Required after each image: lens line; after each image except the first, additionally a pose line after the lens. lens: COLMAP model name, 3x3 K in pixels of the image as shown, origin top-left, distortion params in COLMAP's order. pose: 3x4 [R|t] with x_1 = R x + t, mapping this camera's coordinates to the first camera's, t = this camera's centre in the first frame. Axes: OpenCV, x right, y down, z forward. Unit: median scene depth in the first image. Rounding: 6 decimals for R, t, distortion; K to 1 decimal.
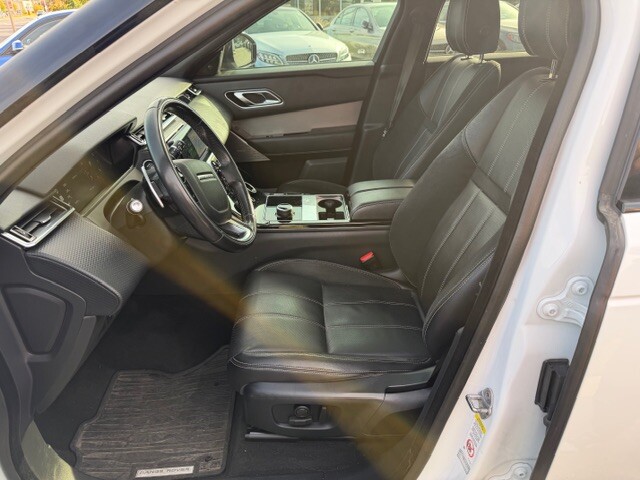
lens RADIAL K [[461.7, 0, 320.0], [0, 461.7, 263.7], [0, 0, 1]] dist [0.032156, -0.003150]
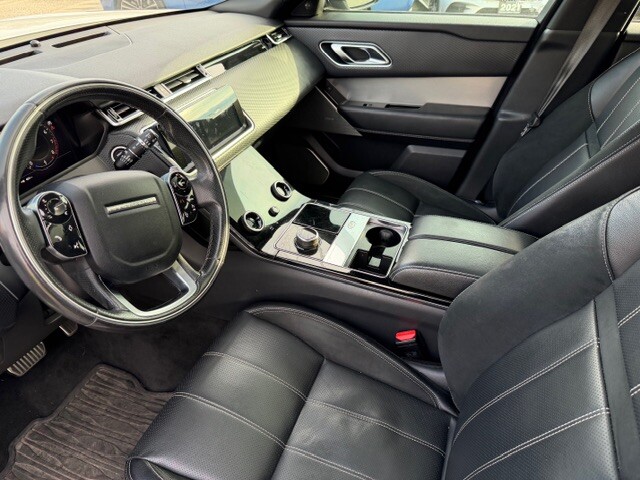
lens RADIAL K [[454.4, 0, 317.2], [0, 454.4, 243.4], [0, 0, 1]] dist [0.039532, -0.056426]
pose [[0.914300, 0.261023, -0.309713, 0.115374], [-0.222948, 0.962716, 0.153204, -0.162172], [0.338155, -0.071025, 0.938406, 0.261091]]
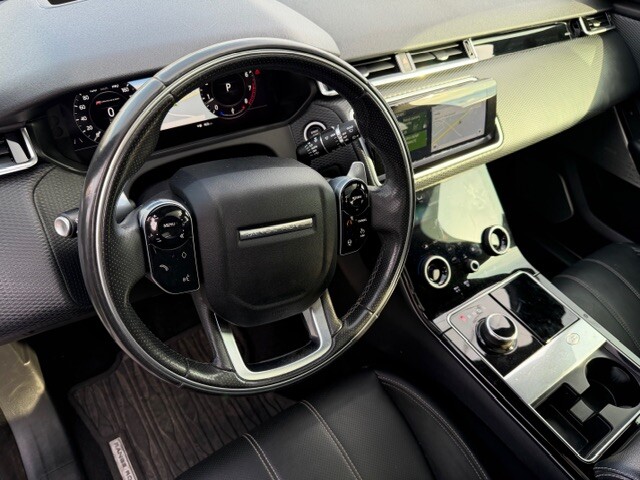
lens RADIAL K [[459.7, 0, 320.0], [0, 459.7, 240.0], [0, 0, 1]] dist [-0.006795, -0.003139]
pose [[0.535467, 0.637827, -0.553581, 0.020971], [-0.513239, 0.766304, 0.386477, -0.208016], [0.670717, 0.077173, 0.737688, 0.378134]]
